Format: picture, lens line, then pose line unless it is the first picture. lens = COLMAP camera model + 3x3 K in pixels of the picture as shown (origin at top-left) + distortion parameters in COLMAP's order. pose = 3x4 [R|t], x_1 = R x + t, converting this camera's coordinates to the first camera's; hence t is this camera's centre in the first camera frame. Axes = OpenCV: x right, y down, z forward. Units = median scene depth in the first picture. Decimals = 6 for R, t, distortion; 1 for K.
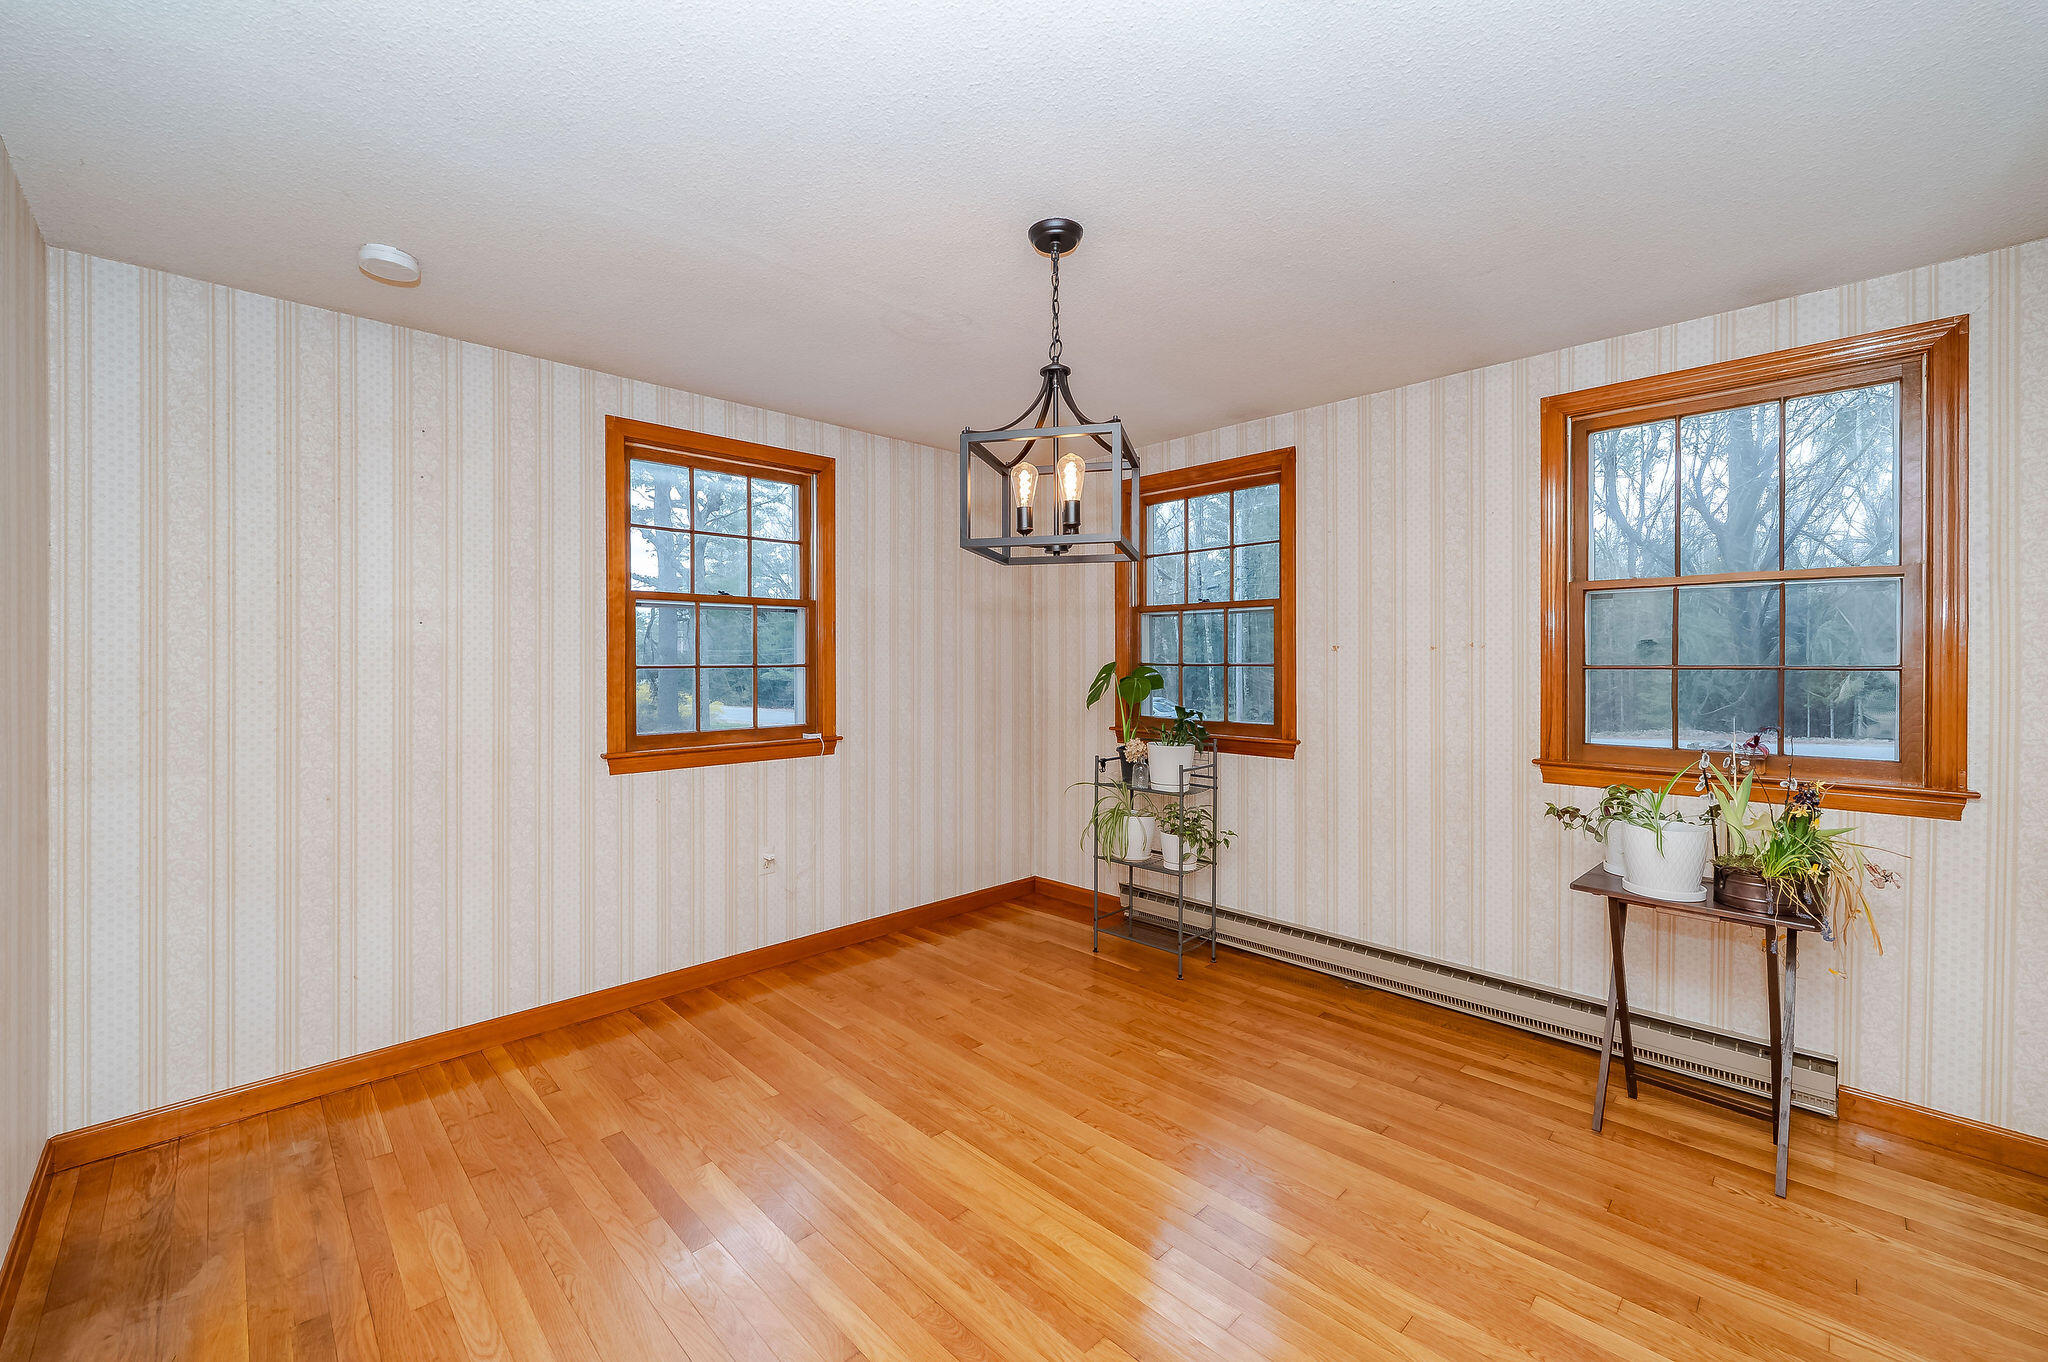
lens RADIAL K [[822.9, 0, 1018.3], [0, 822.9, 661.6], [0, 0, 1]] dist [-0.000775, -0.000174]
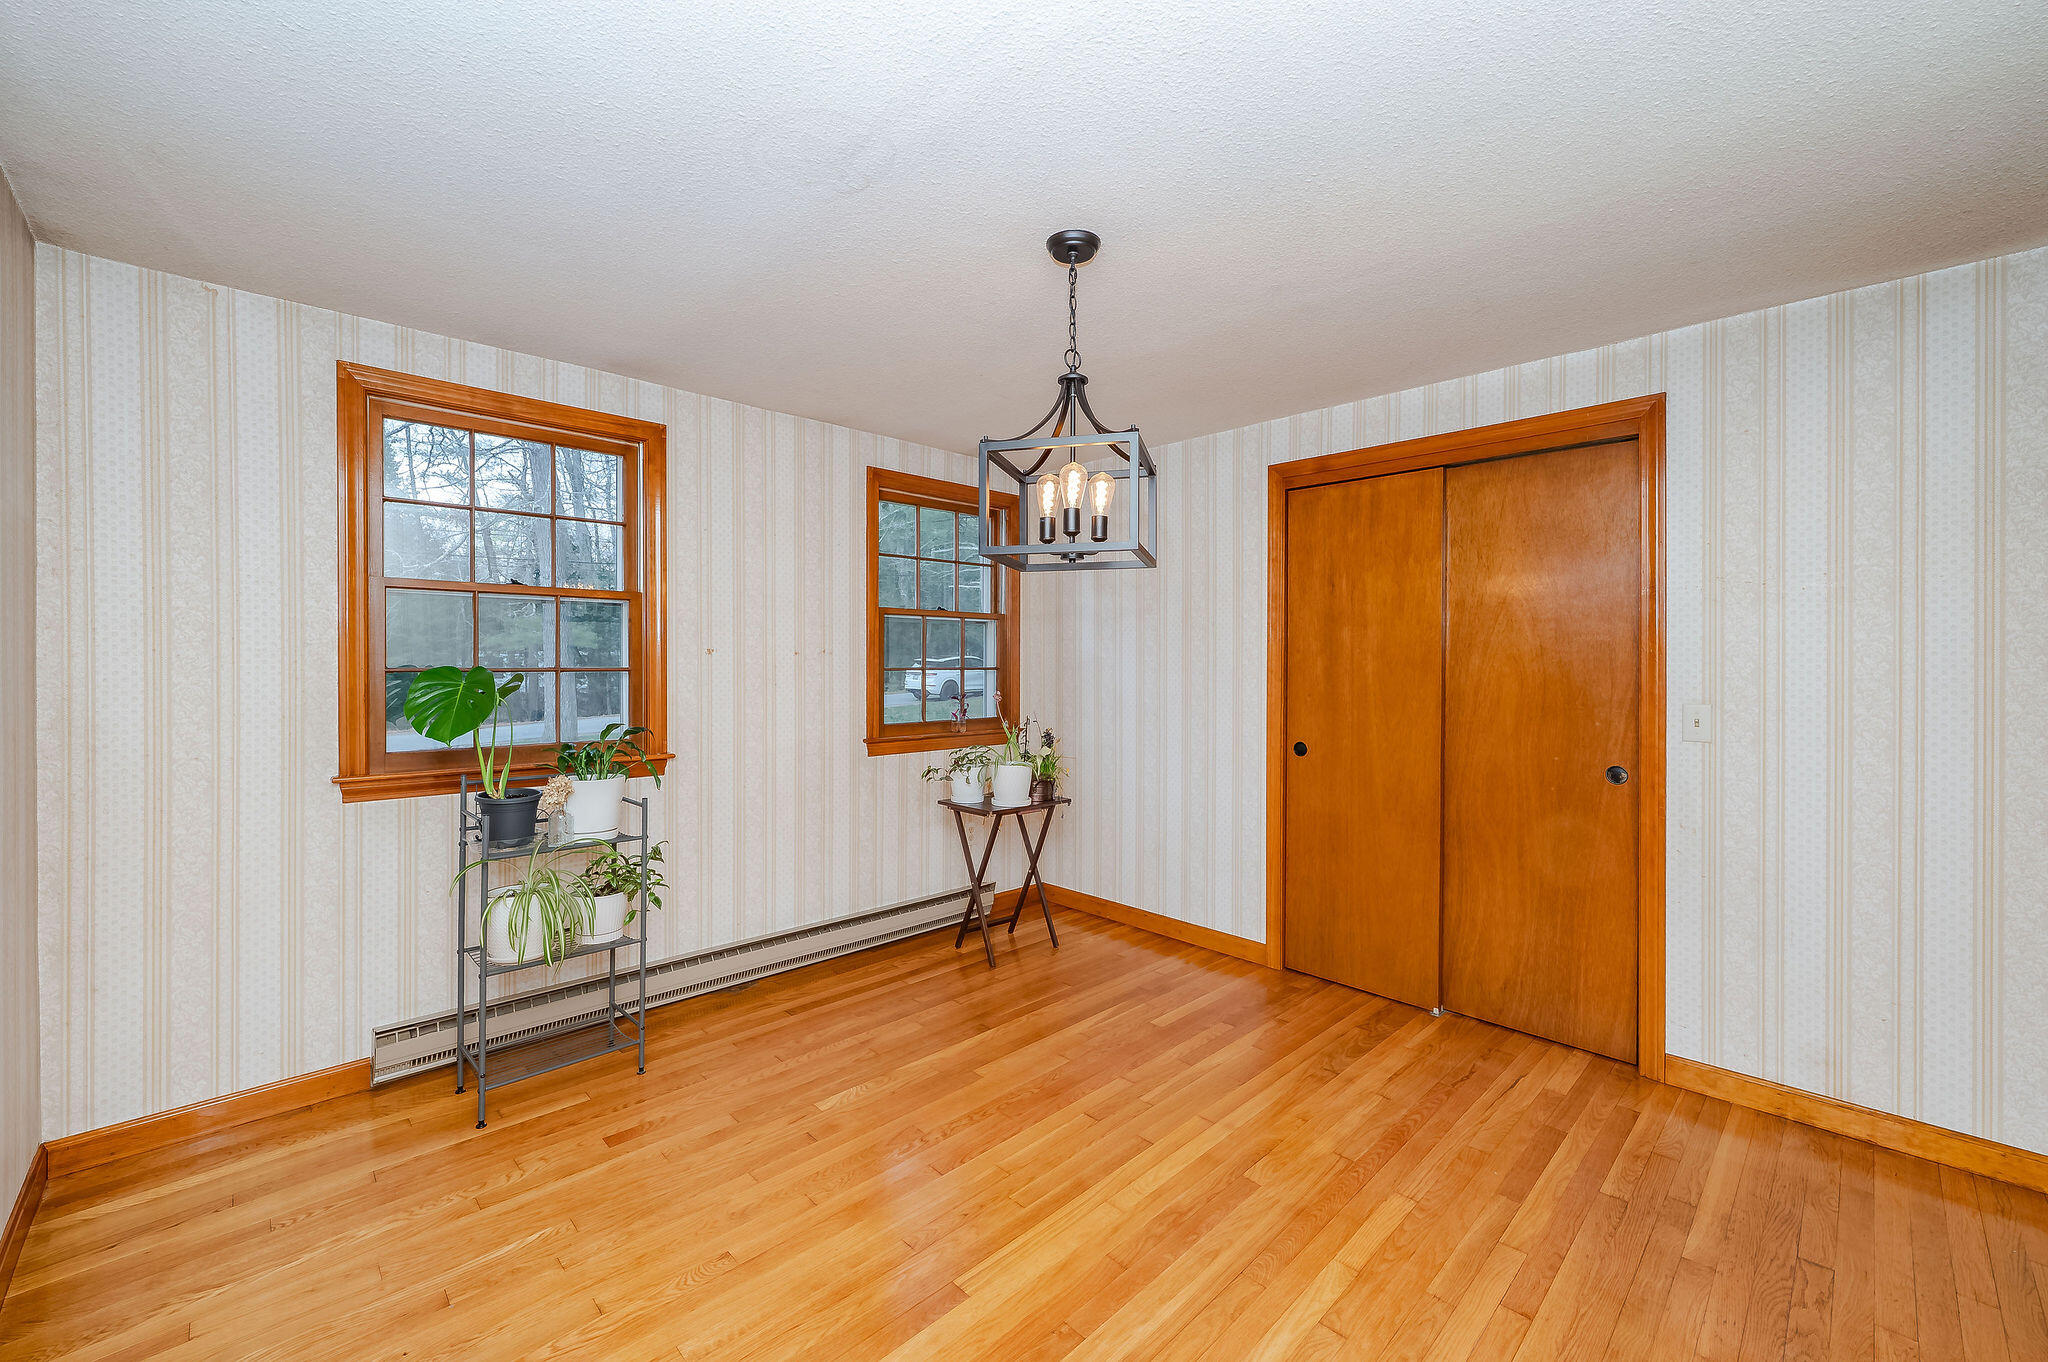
lens RADIAL K [[822.9, 0, 1018.3], [0, 822.9, 661.6], [0, 0, 1]] dist [-0.000775, -0.000174]
pose [[0.010117, 0.000292, 0.999949, -0.711023], [-0.001908, 0.999998, -0.000273, -0.006110], [-0.999947, -0.001905, 0.010117, 0.779651]]
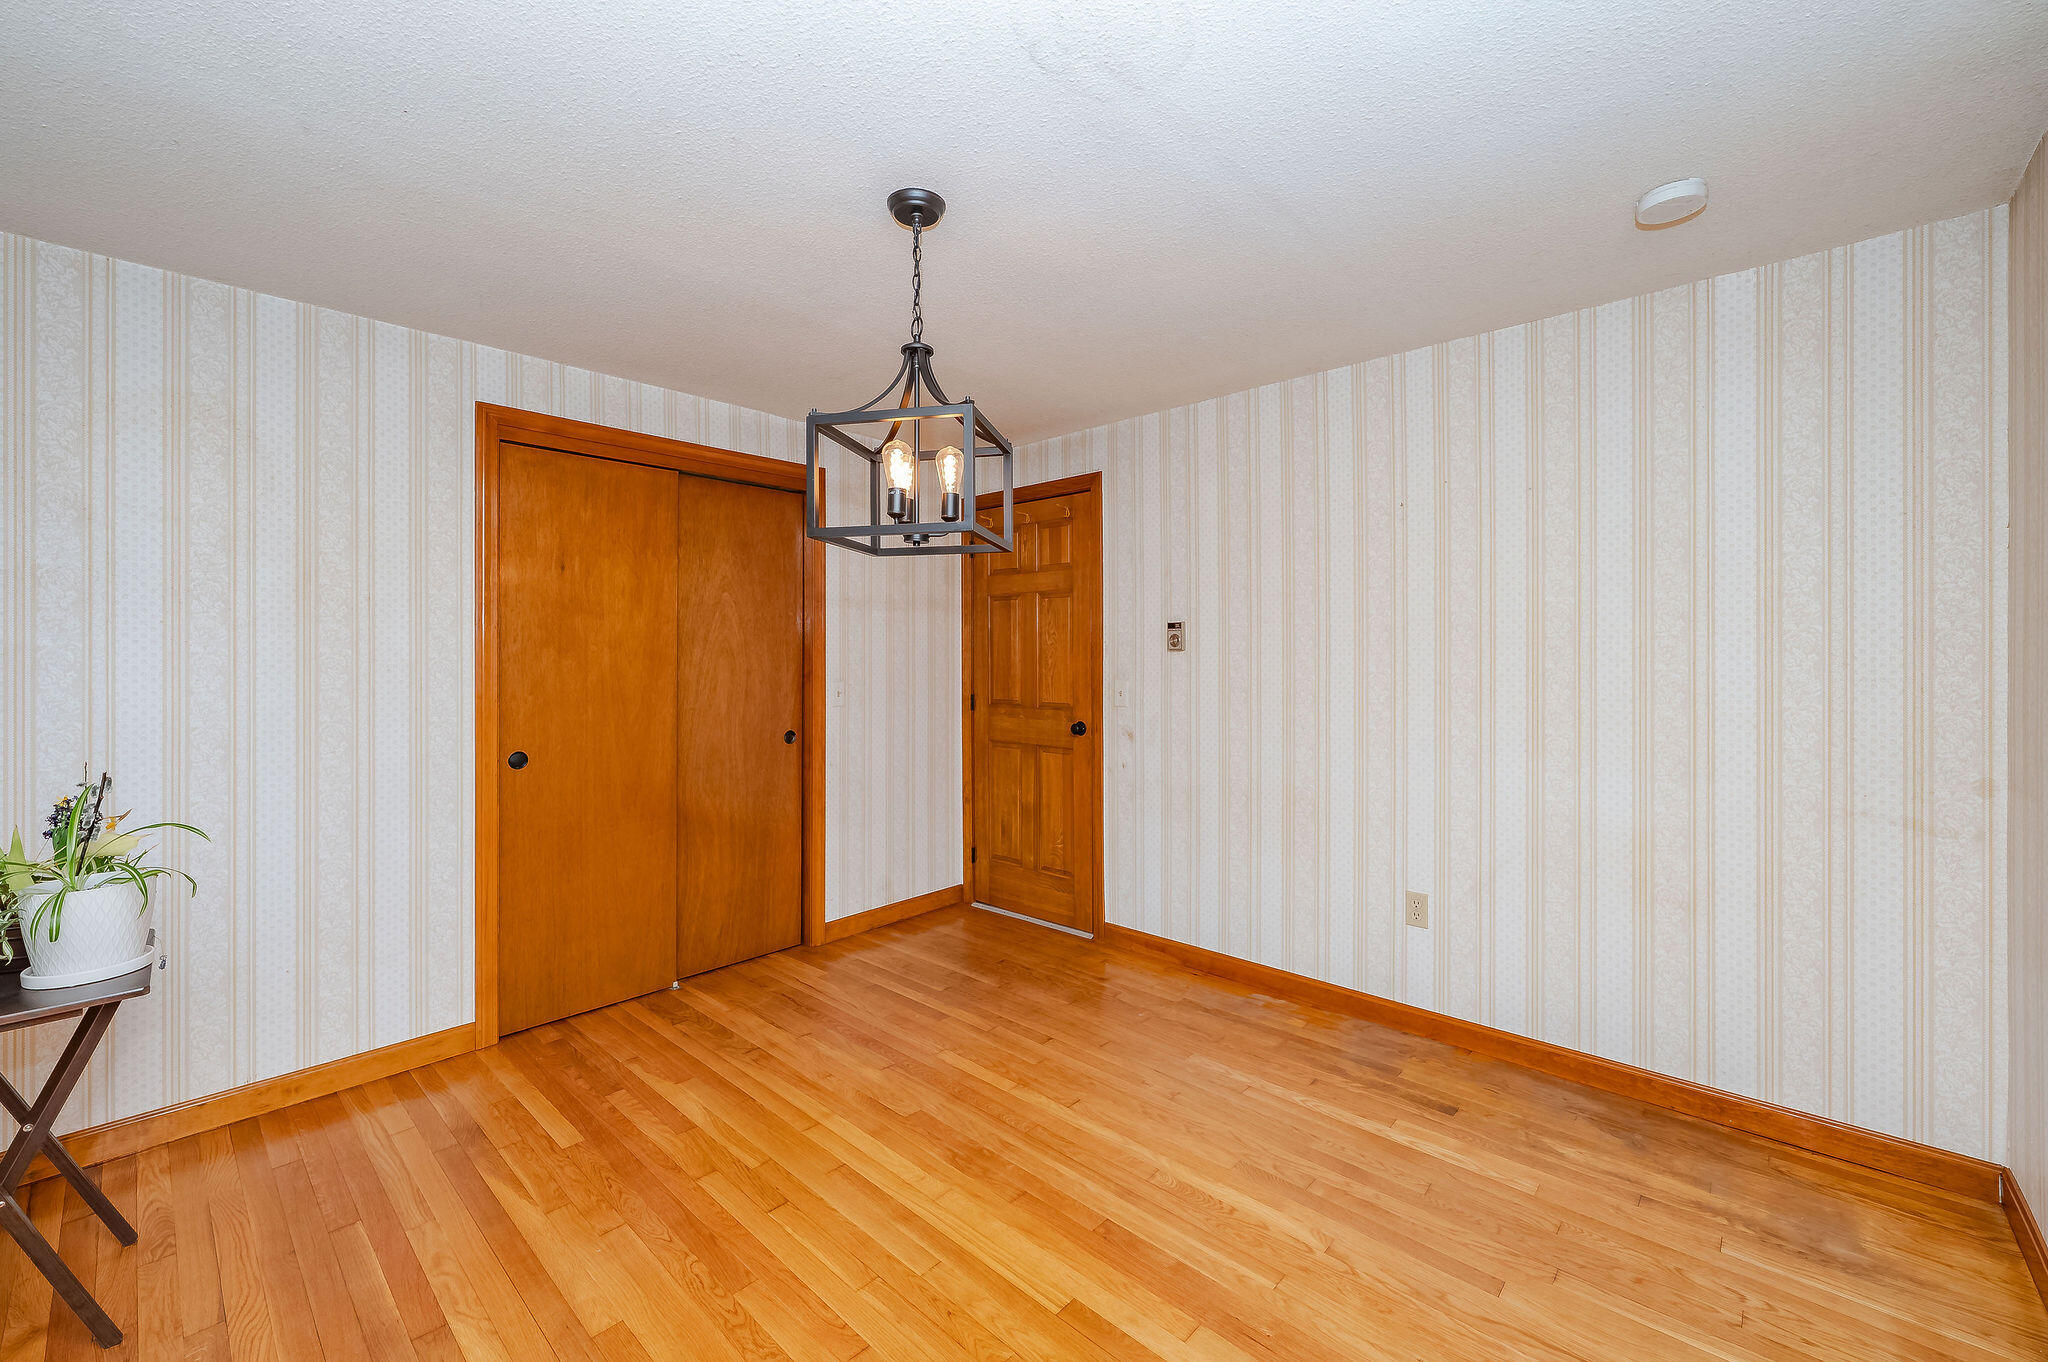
lens RADIAL K [[822.8, 0, 1020.1], [0, 822.8, 650.2], [0, 0, 1]] dist [0.000626, 0.000058]
pose [[-0.999206, 0.003629, -0.039685, -0.025324], [0.003789, 0.999985, -0.003944, -0.005809], [0.039670, -0.004091, -0.999204, 1.435343]]
